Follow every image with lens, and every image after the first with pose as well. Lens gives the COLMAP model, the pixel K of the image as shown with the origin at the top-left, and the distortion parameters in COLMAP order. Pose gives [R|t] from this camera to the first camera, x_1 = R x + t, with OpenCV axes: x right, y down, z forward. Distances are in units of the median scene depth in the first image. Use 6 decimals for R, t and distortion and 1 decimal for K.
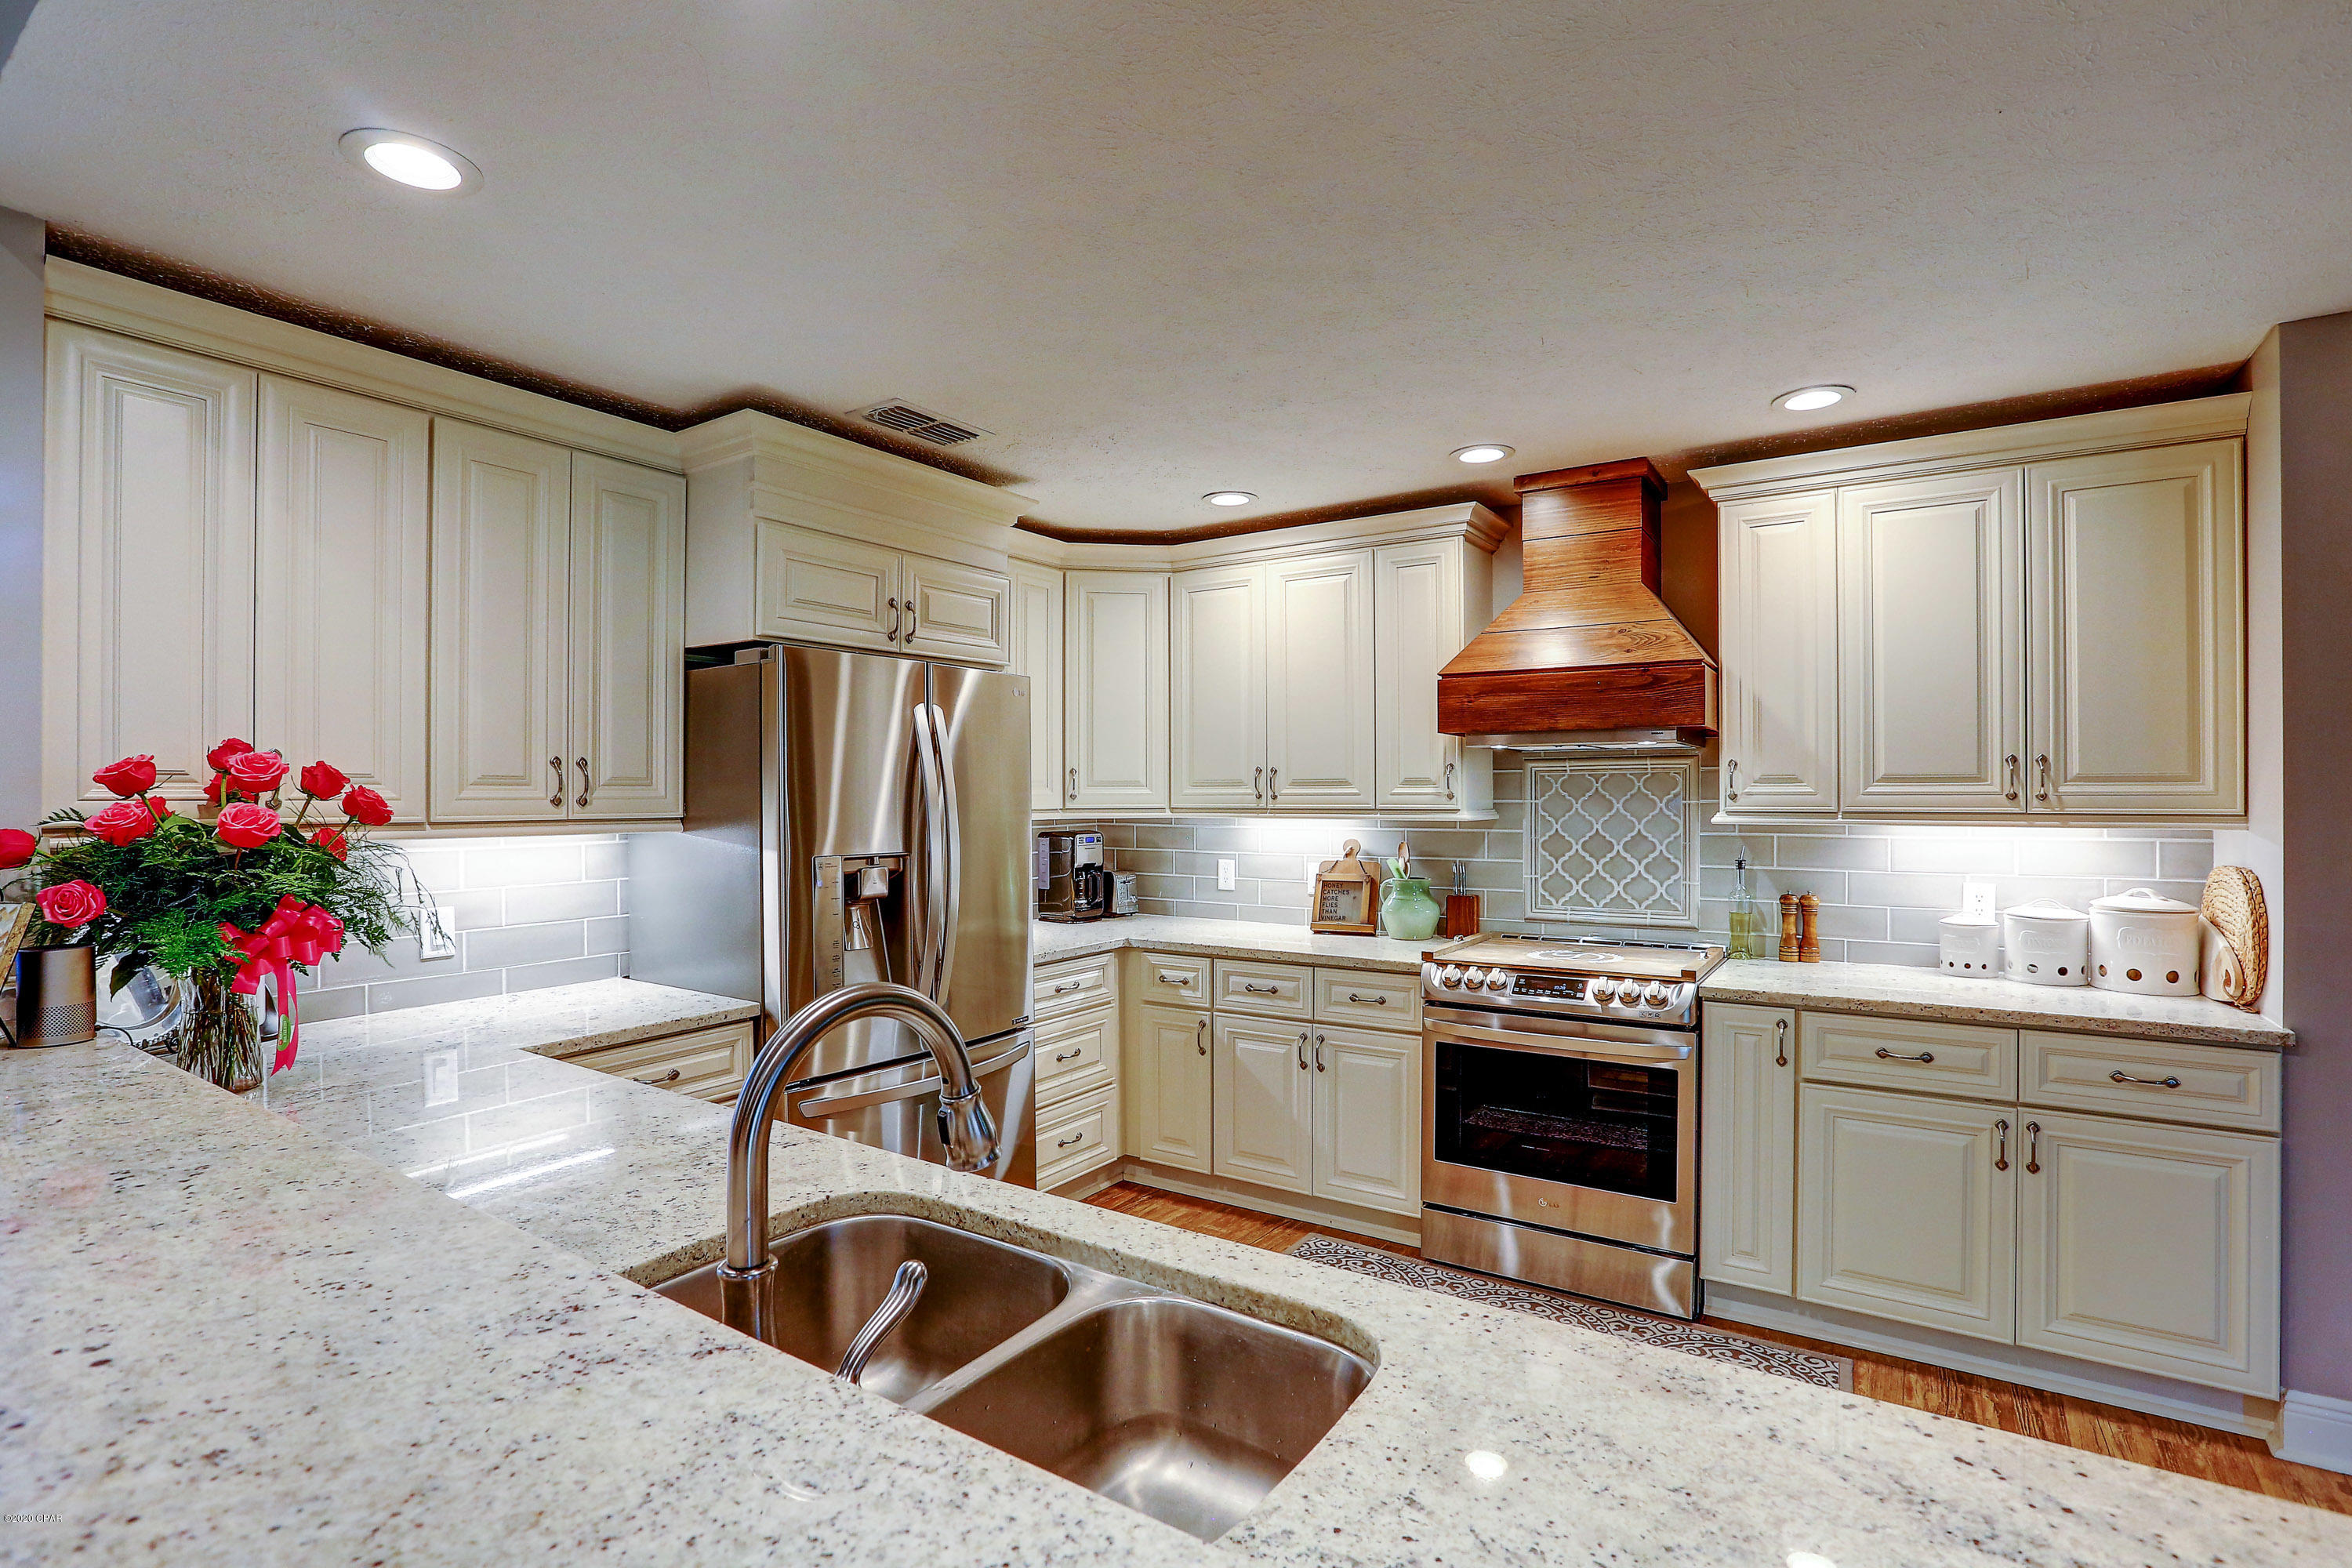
lens RADIAL K [[1094.9, 0, 1208.5], [0, 1094.9, 787.2], [0, 0, 1]] dist [-0.041524, 0.013268]
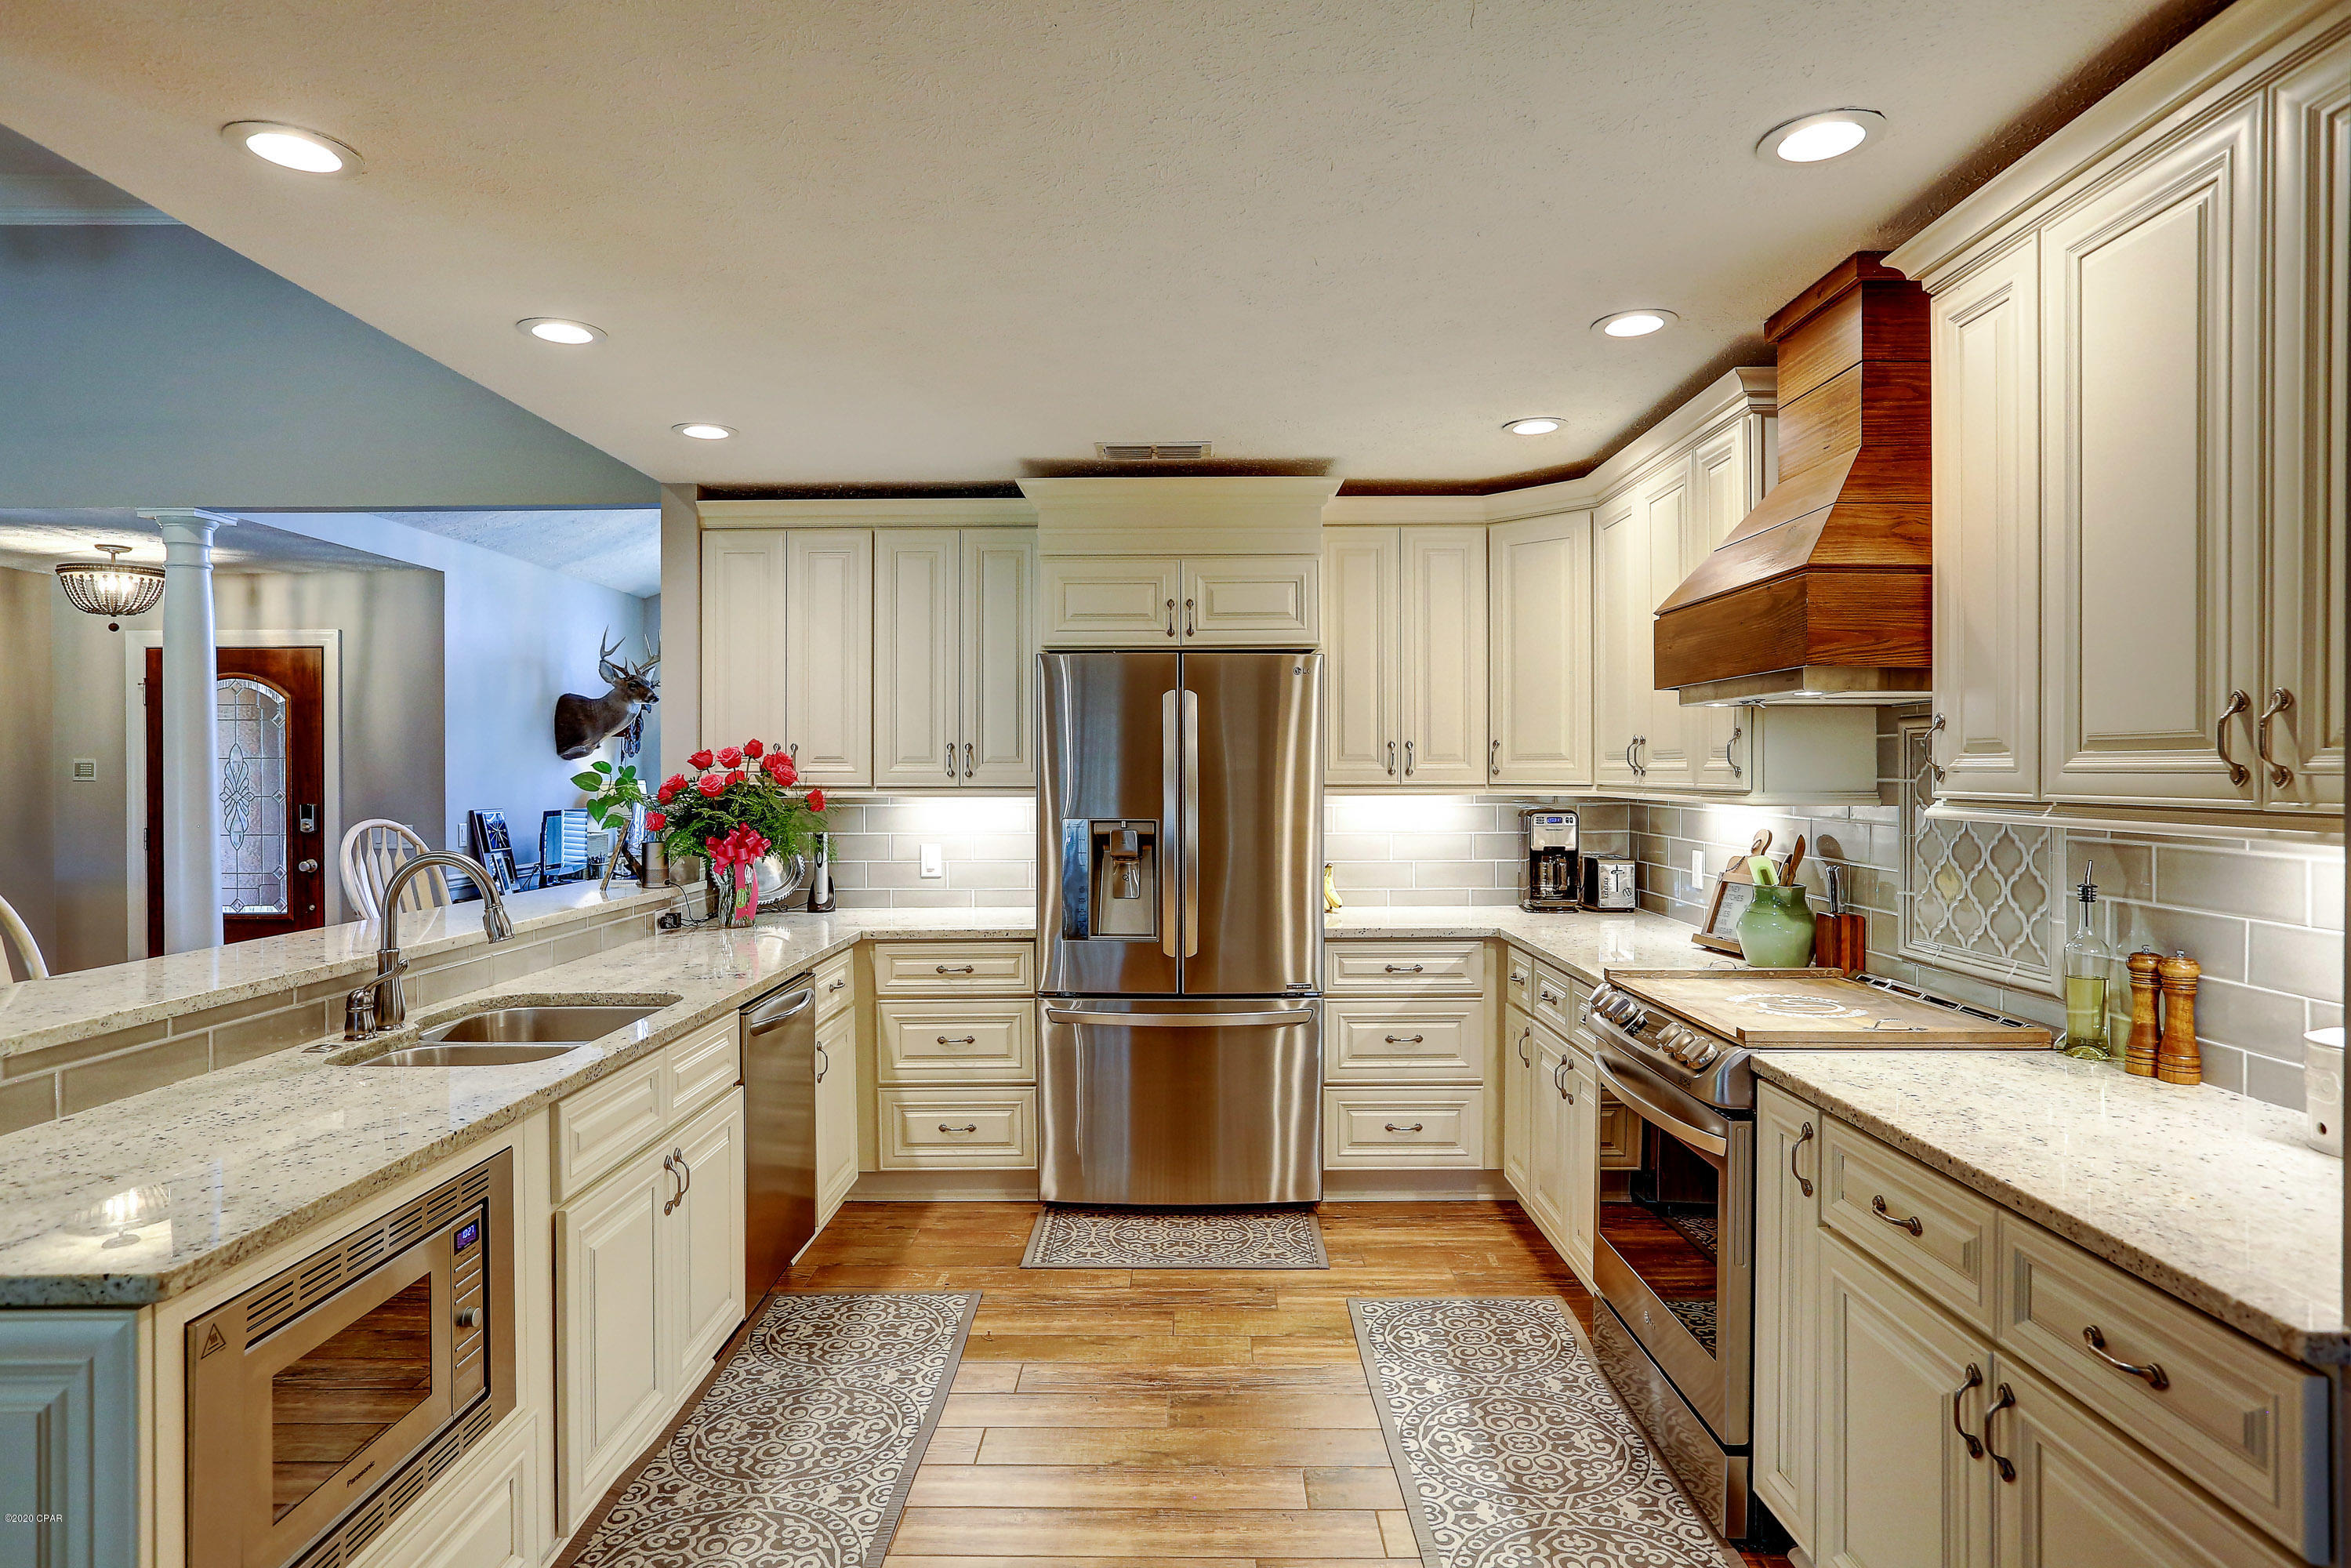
lens RADIAL K [[1309.0, 0, 1170.8], [0, 1309.0, 773.1], [0, 0, 1]] dist [-0.023245, 0.014347]
pose [[0.542991, 0.004115, -0.839729, 0.892991], [0.005253, 0.999952, 0.008297, -0.000536], [0.839722, -0.008916, 0.542943, 0.246197]]
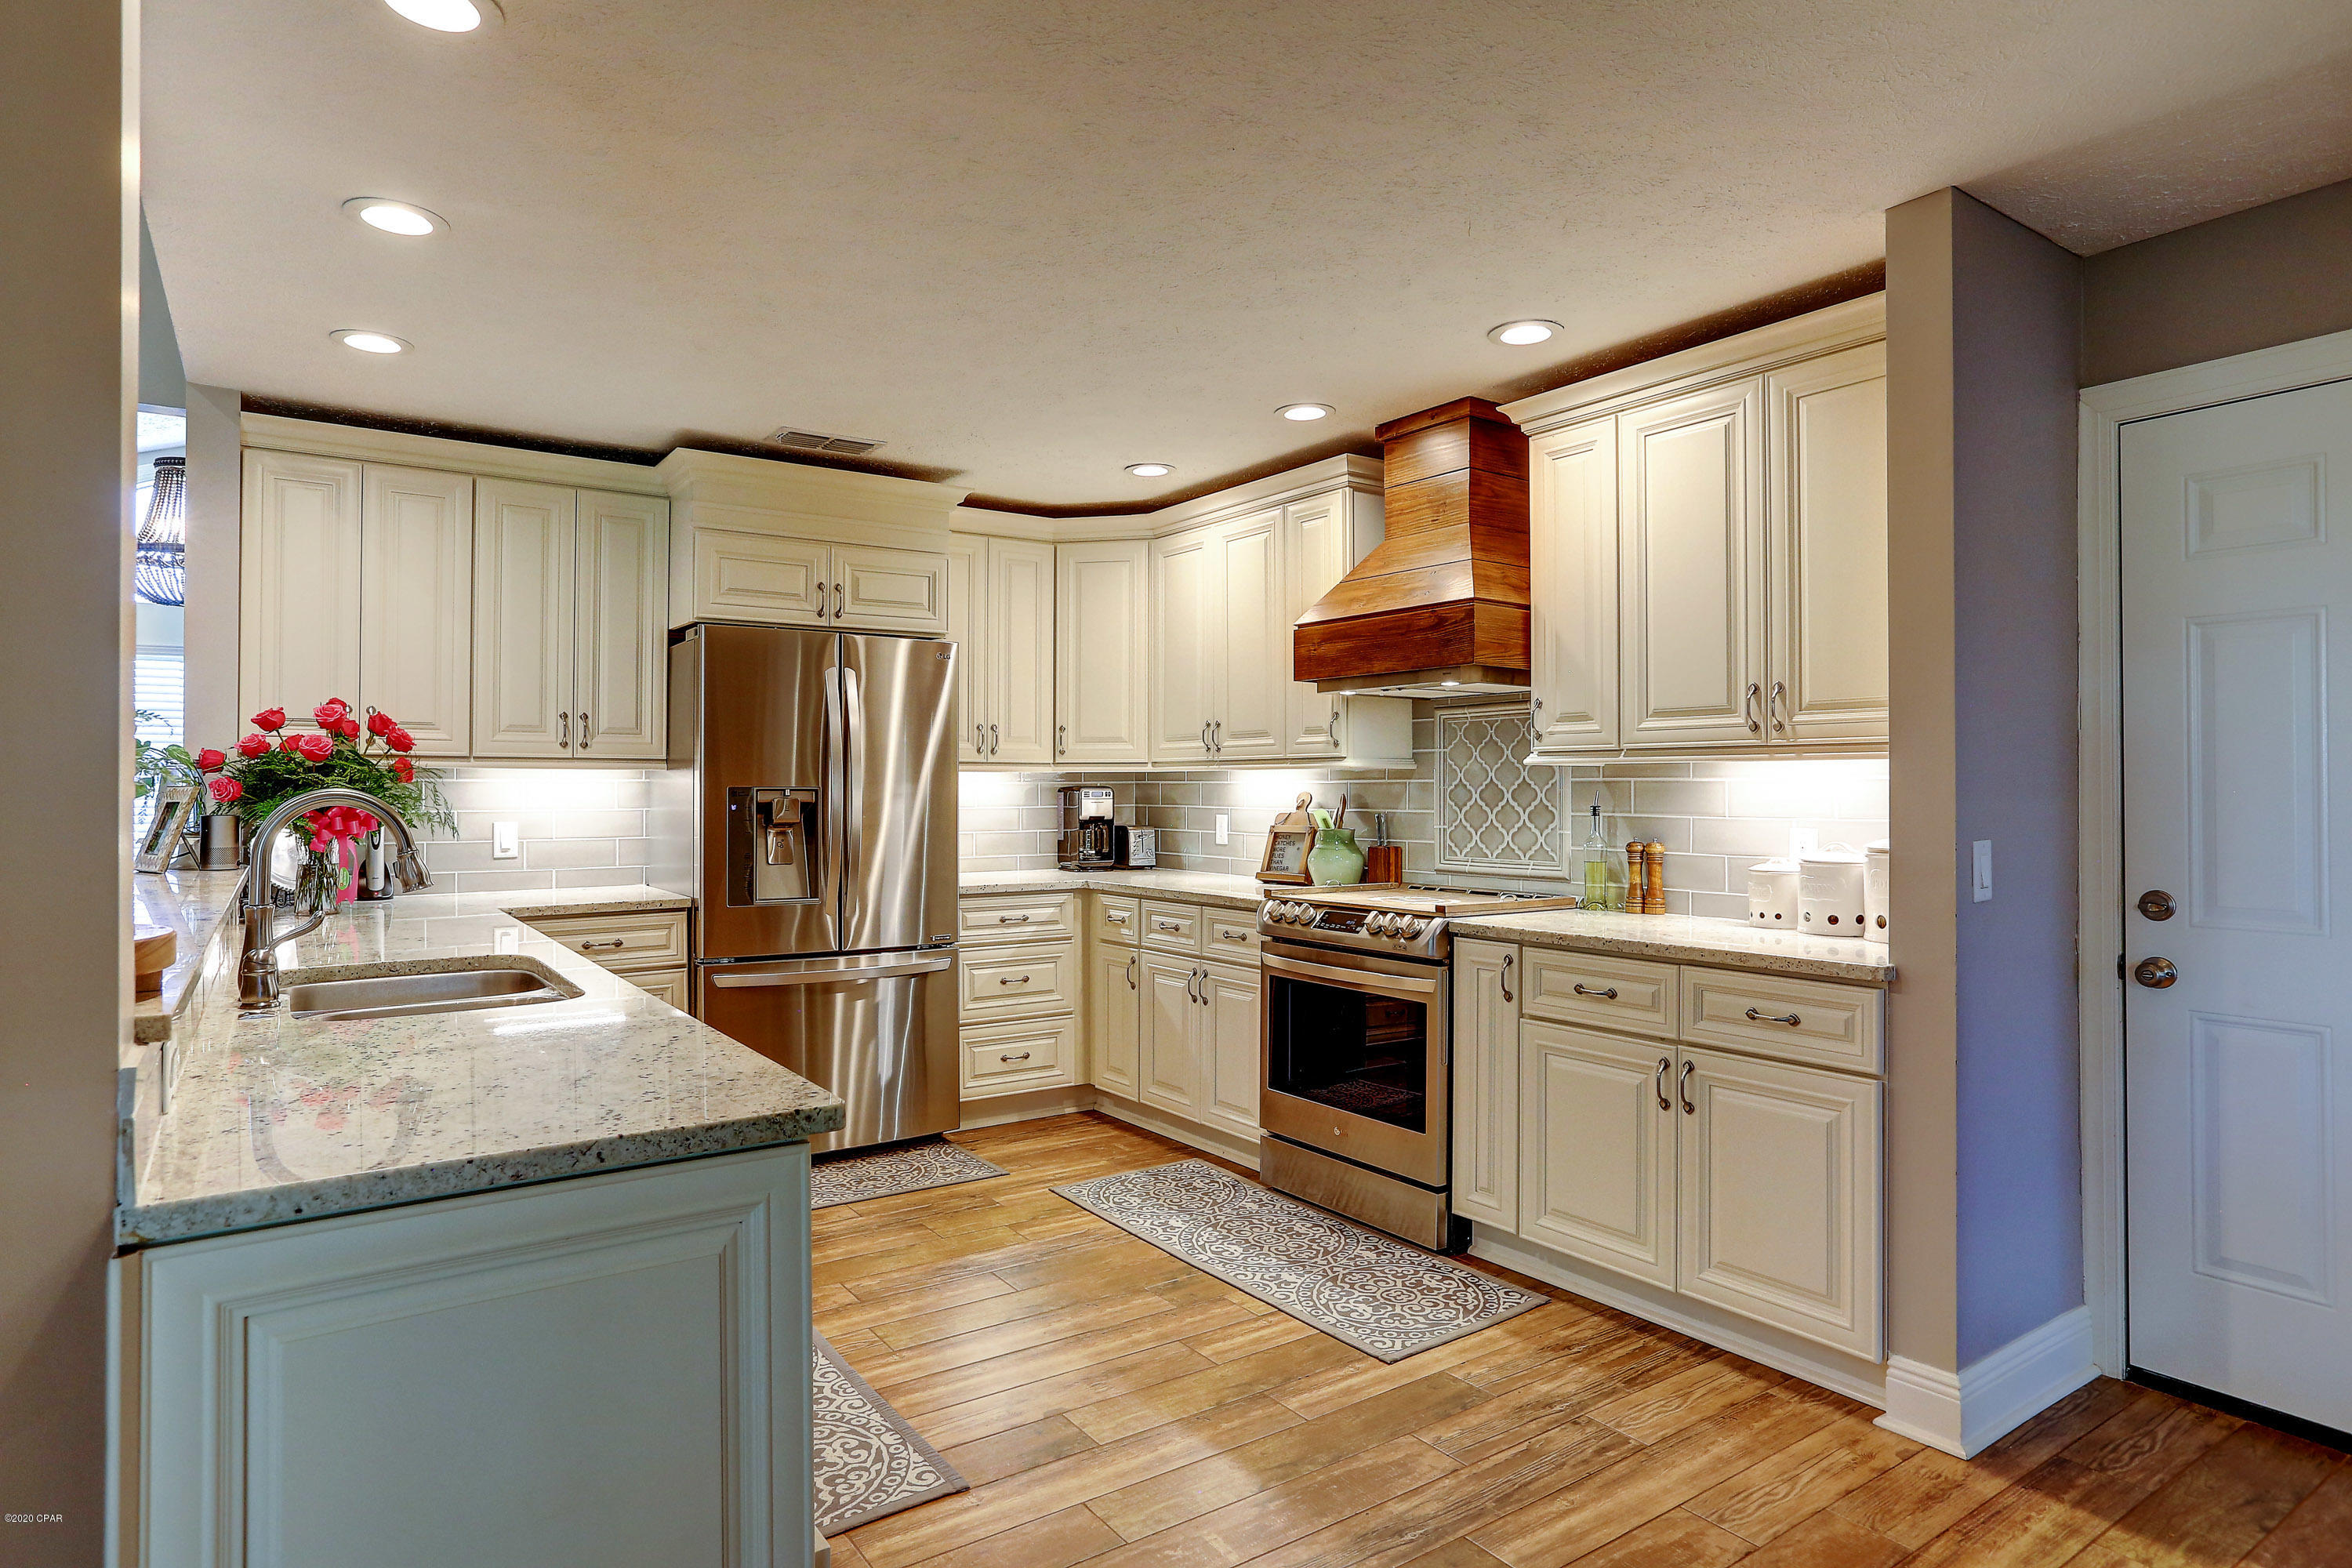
lens RADIAL K [[1309.5, 0, 1179.4], [0, 1309.5, 765.2], [0, 0, 1]] dist [-0.023245, 0.014347]
pose [[0.928340, -0.002945, -0.371721, 0.641748], [-0.000845, 0.999949, -0.010033, 0.048009], [0.371732, 0.009628, 0.928290, -0.217881]]
